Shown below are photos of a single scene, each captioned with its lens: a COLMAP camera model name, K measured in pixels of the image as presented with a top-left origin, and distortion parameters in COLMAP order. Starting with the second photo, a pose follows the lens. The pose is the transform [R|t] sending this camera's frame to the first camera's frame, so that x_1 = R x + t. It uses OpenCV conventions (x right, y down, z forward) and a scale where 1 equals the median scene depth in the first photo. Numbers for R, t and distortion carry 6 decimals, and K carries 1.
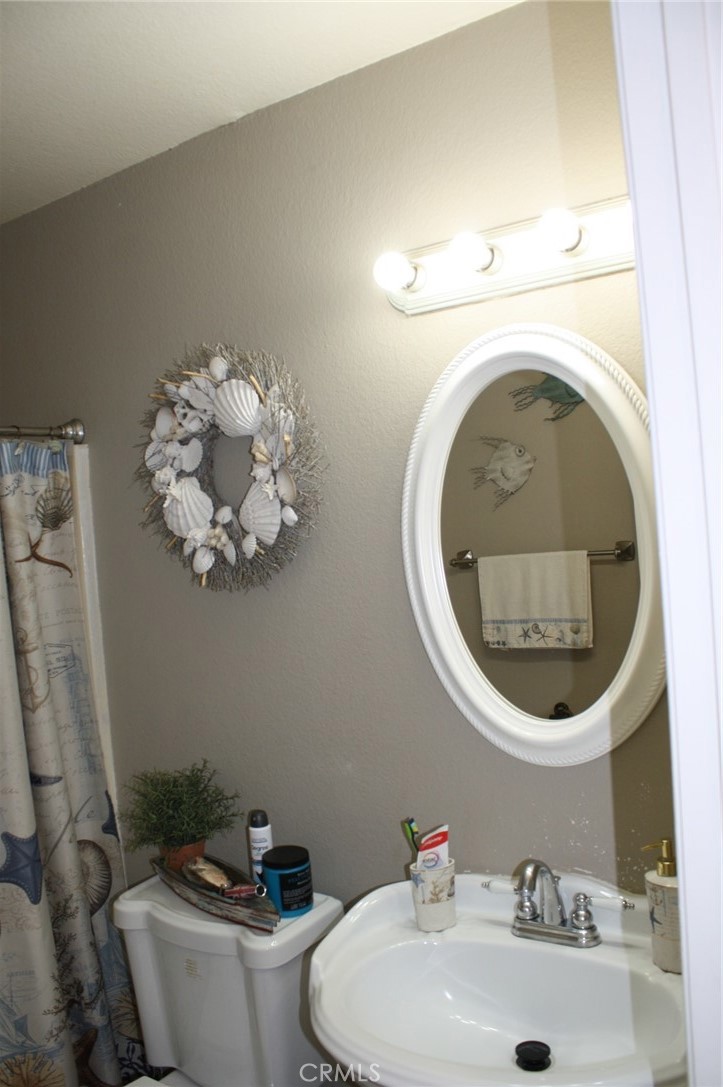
lens RADIAL K [[913.1, 0, 363.2], [0, 913.1, 557.4], [0, 0, 1]] dist [-0.159304, 0.144162]
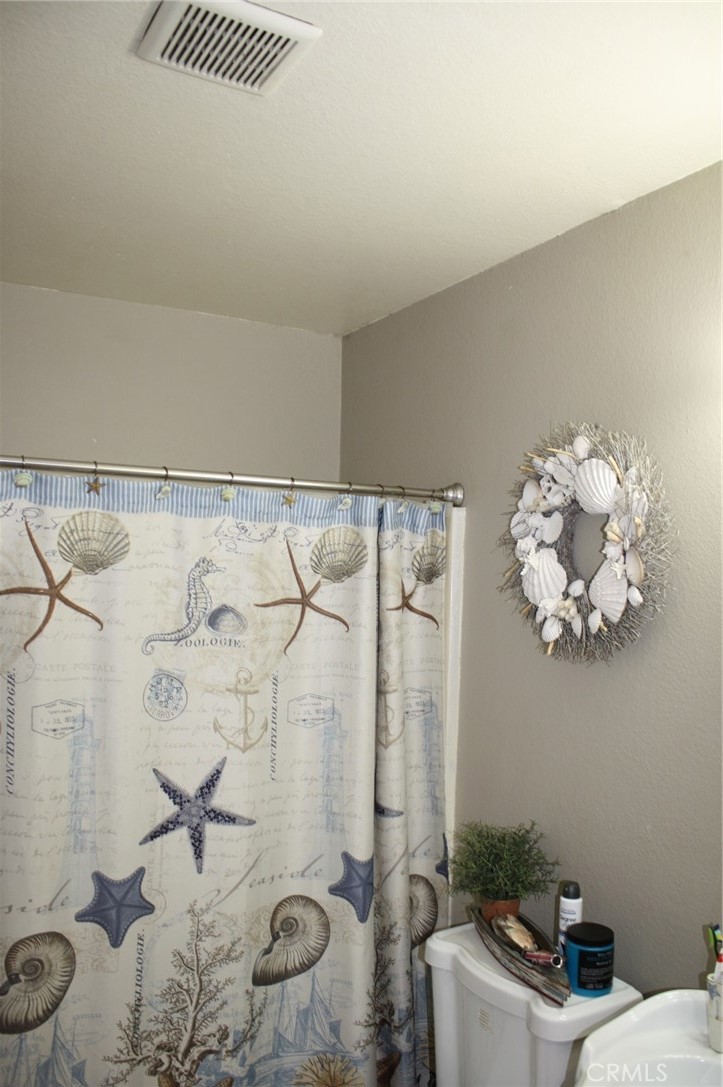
lens RADIAL K [[913.1, 0, 363.2], [0, 913.1, 557.4], [0, 0, 1]] dist [-0.159304, 0.144162]
pose [[0.891548, 0.087696, -0.444355, 0.082129], [-0.113935, 0.992952, -0.032635, -0.019917], [0.438361, 0.079723, 0.895256, -0.024211]]
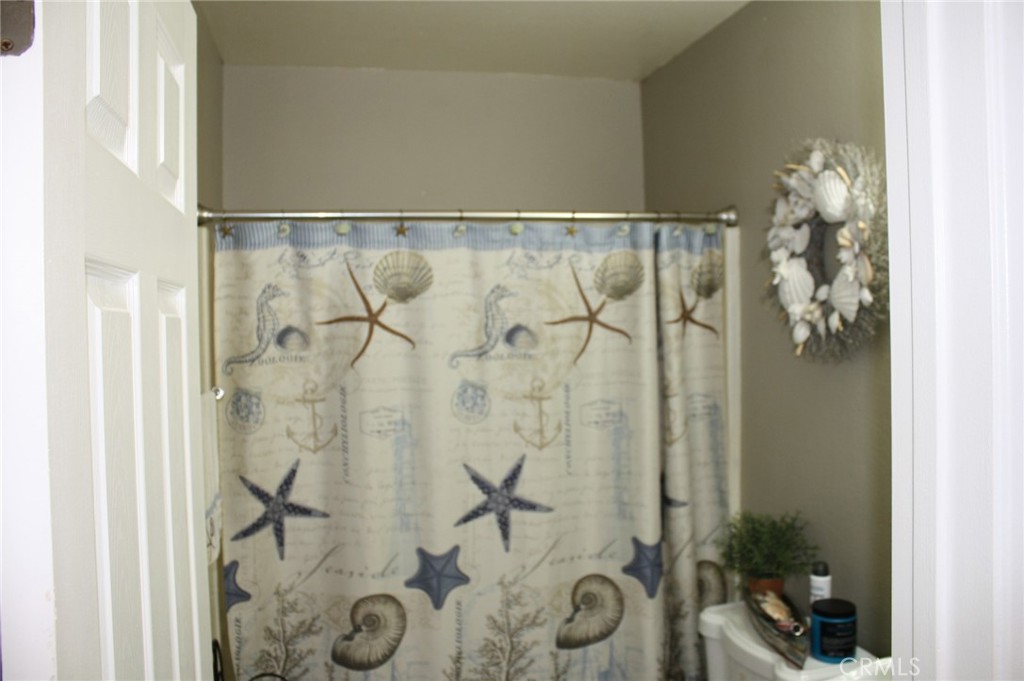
lens RADIAL K [[849.6, 0, 512.0], [0, 849.6, 340.5], [0, 0, 1]] dist [-0.169401, 0.140790]
pose [[0.740617, 0.077443, -0.667449, 0.243331], [-0.063471, 0.996957, 0.045247, -0.010516], [0.668923, 0.008853, 0.743279, -0.007350]]
